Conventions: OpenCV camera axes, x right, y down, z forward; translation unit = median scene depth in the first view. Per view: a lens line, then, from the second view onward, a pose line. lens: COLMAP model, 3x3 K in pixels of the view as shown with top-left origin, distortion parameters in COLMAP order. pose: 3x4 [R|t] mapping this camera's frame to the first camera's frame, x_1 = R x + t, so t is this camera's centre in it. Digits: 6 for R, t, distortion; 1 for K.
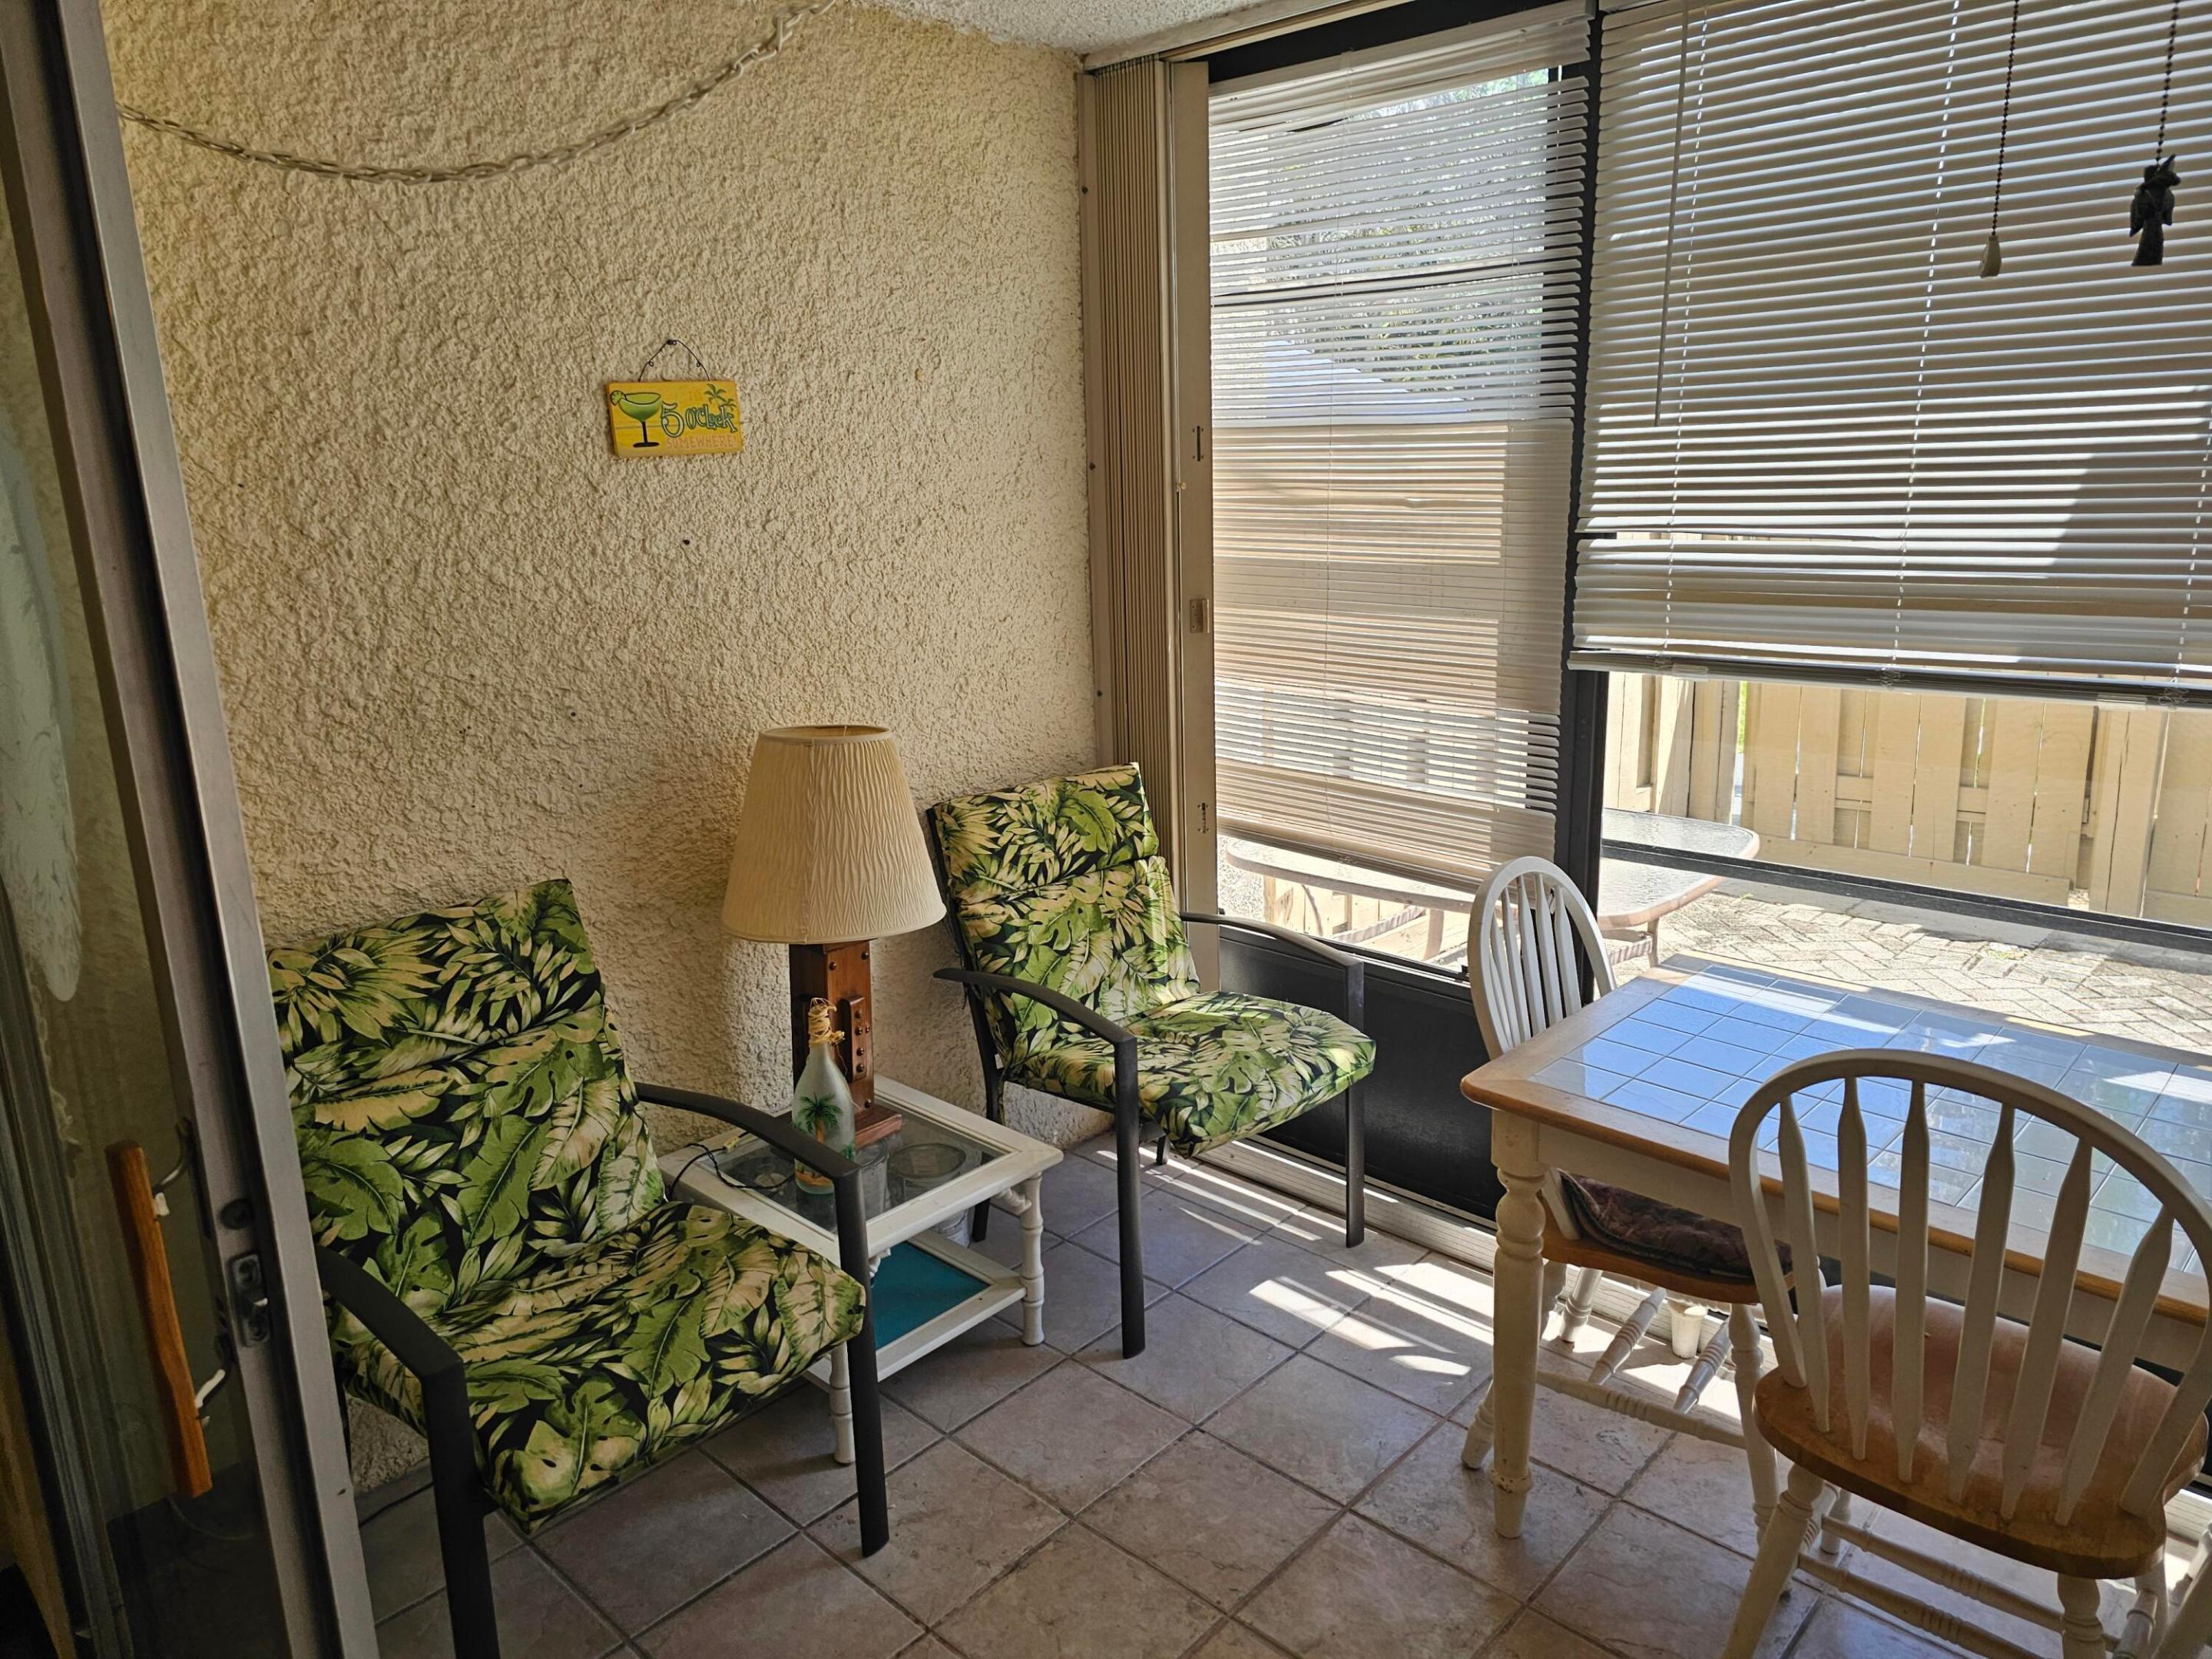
lens RADIAL K [[1486.0, 0, 1077.8], [0, 1486.0, 794.5], [0, 0, 1]] dist [0.072885, -0.065401]
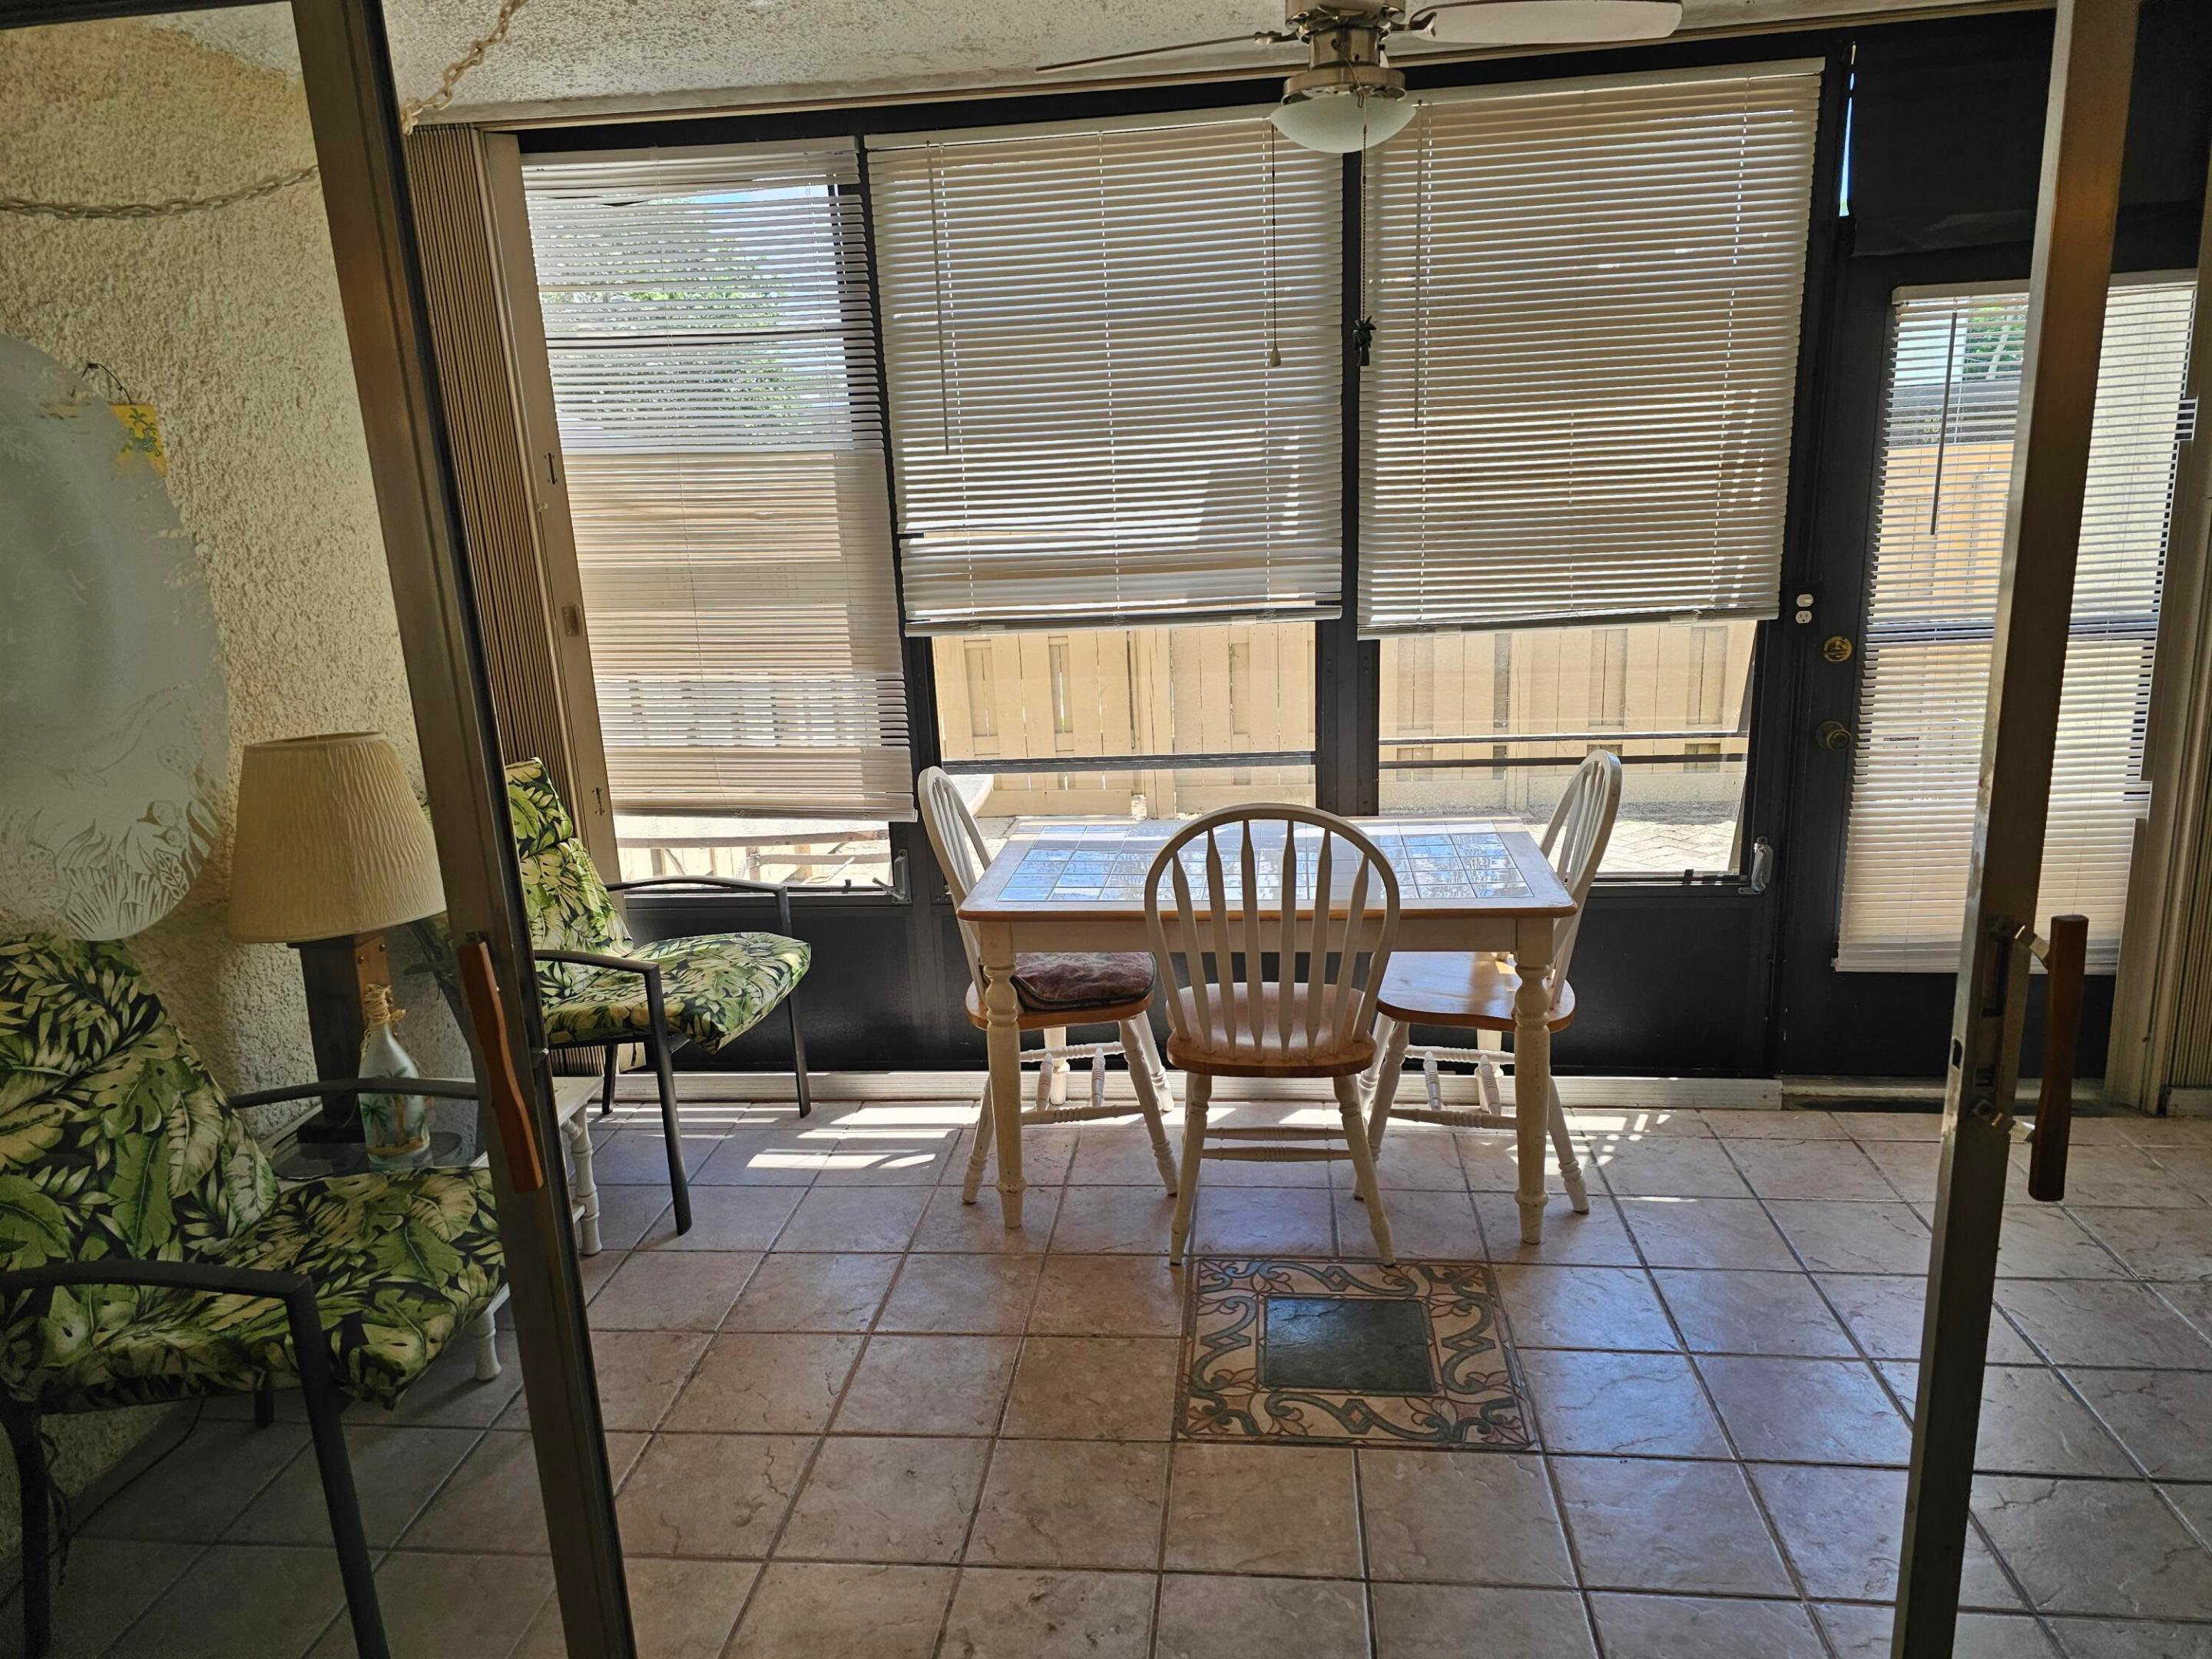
lens RADIAL K [[1486.0, 0, 1108.1], [0, 1486.0, 833.8], [0, 0, 1]] dist [0.072885, -0.065401]
pose [[0.790381, -0.152893, 0.593230, -0.389795], [0.155232, 0.986736, 0.047490, 0.062446], [-0.592622, 0.054553, 0.803631, -0.191477]]
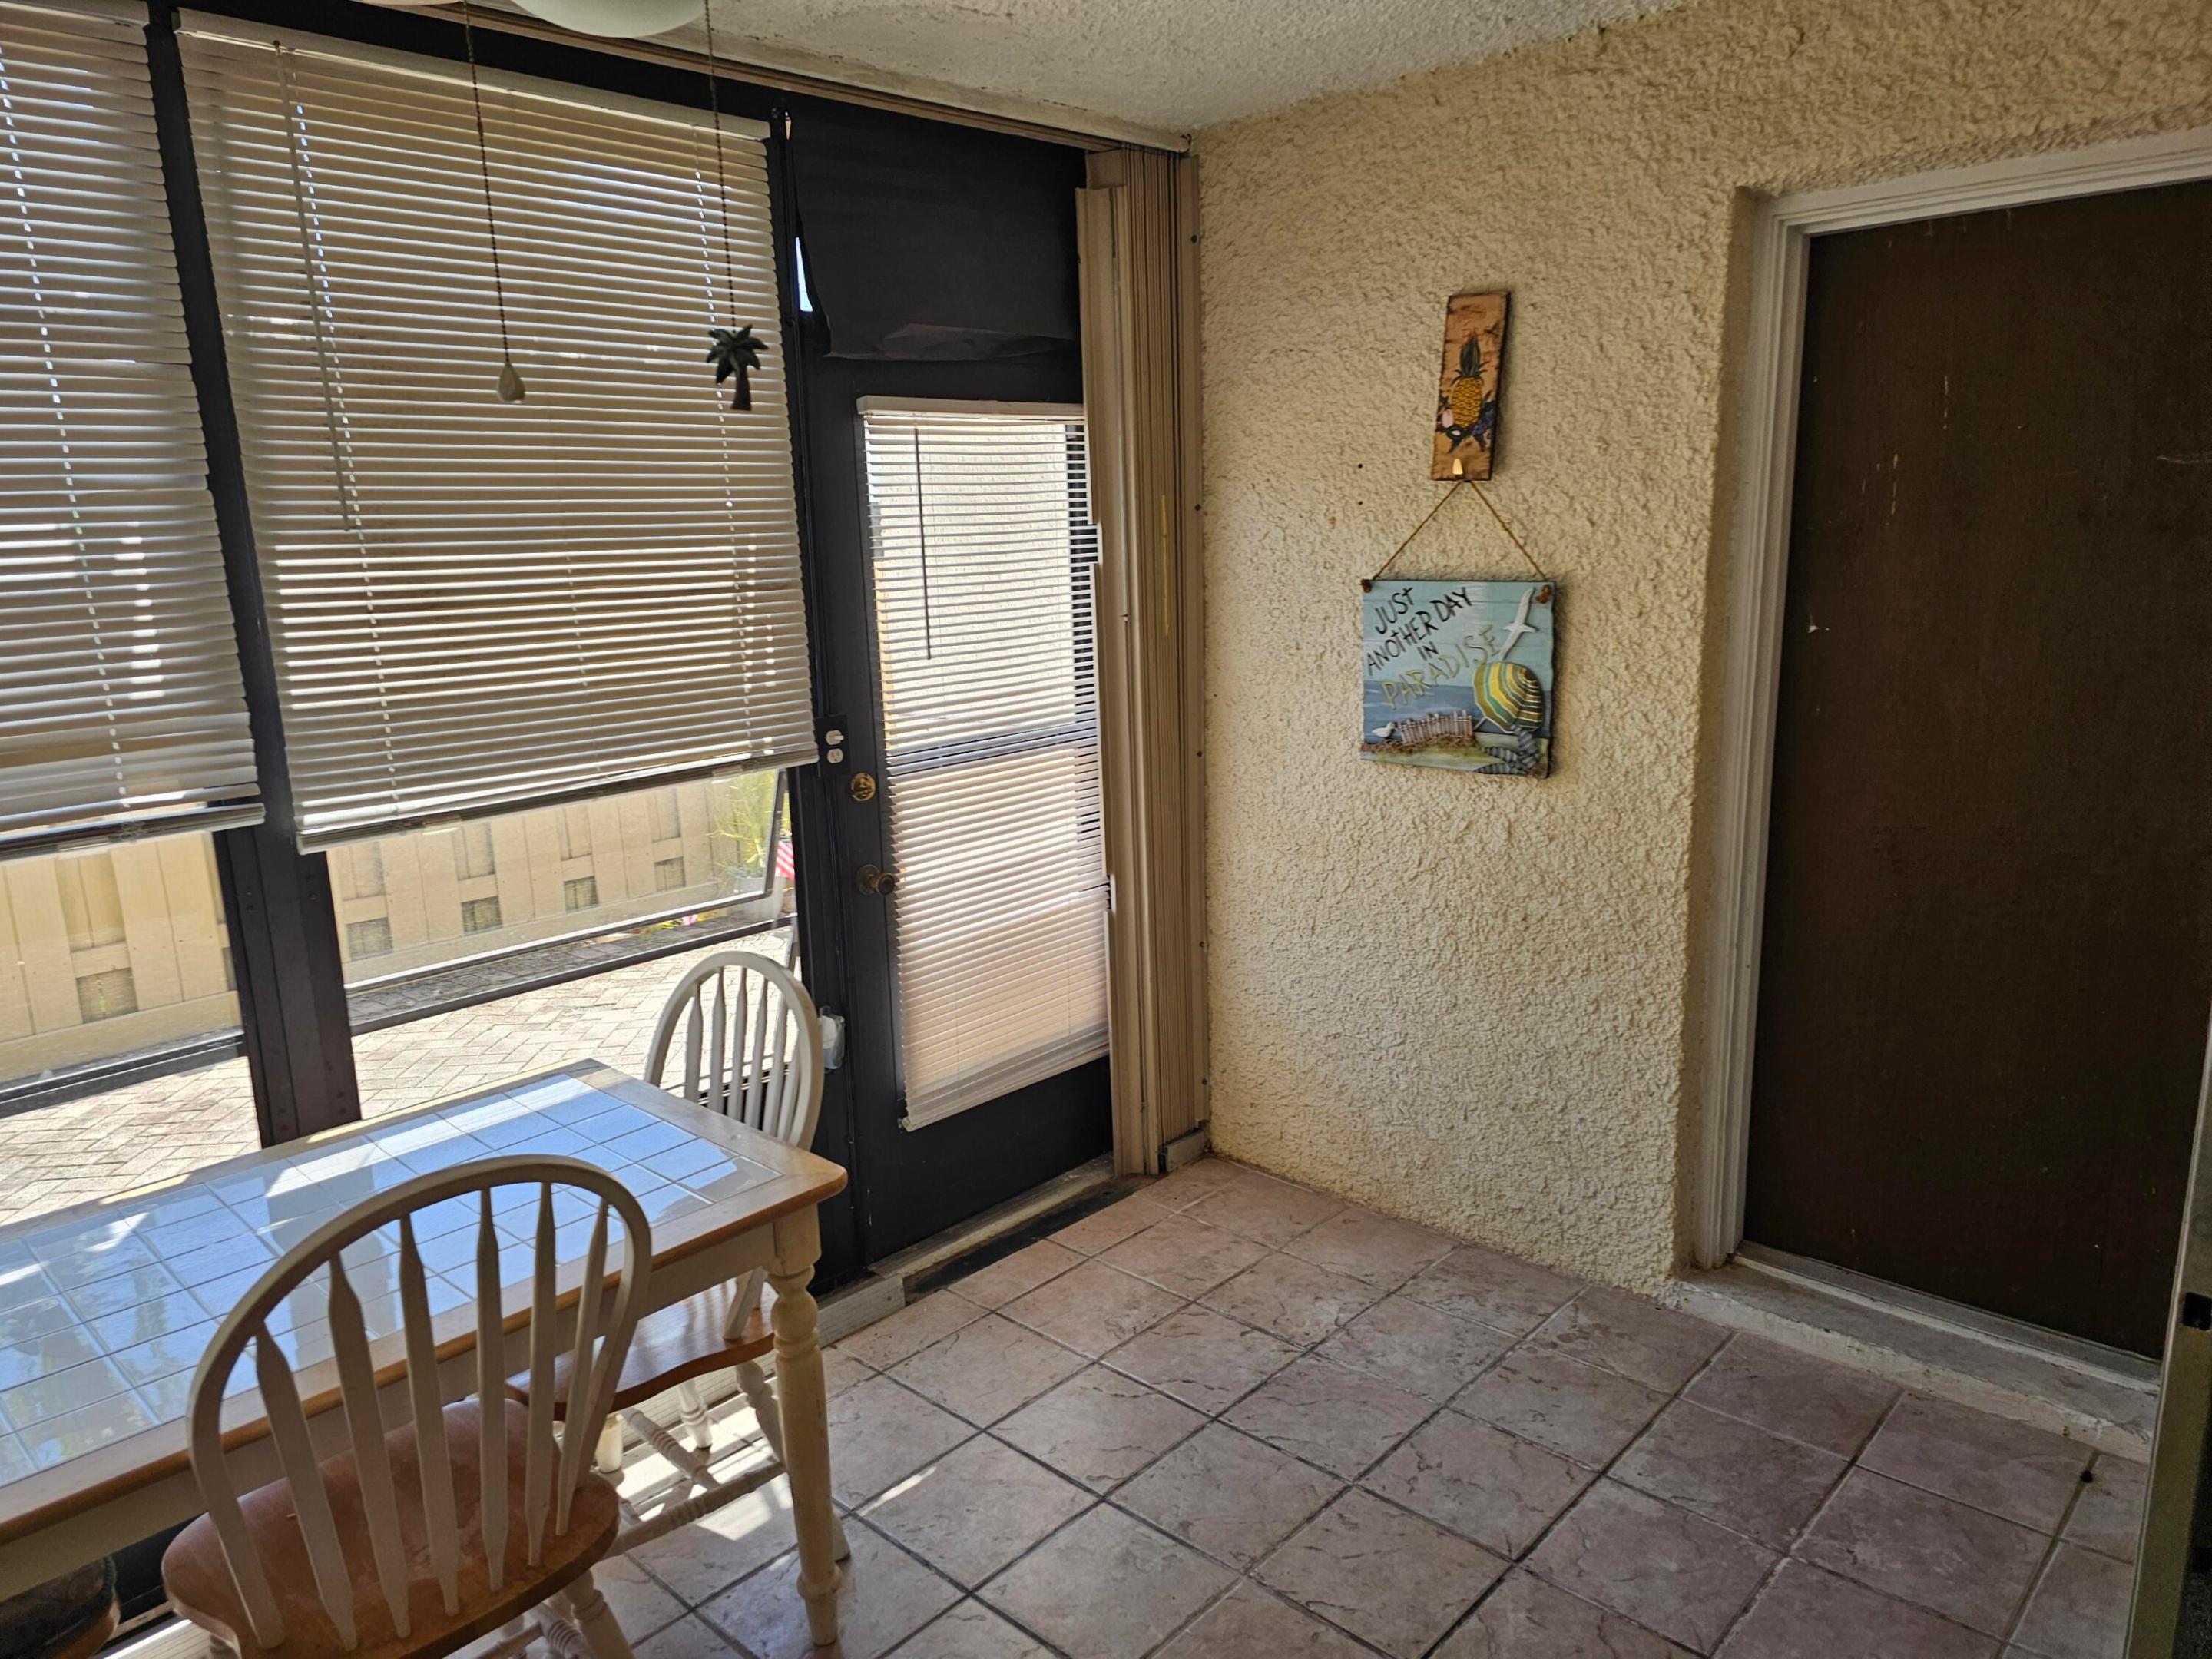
lens RADIAL K [[1486.0, 0, 1101.5], [0, 1486.0, 851.0], [0, 0, 1]] dist [0.072885, -0.065401]
pose [[-0.021439, -0.188579, 0.981824, -0.243137], [0.249684, 0.949921, 0.187904, -0.069525], [-0.968090, 0.249174, 0.026720, 0.308200]]
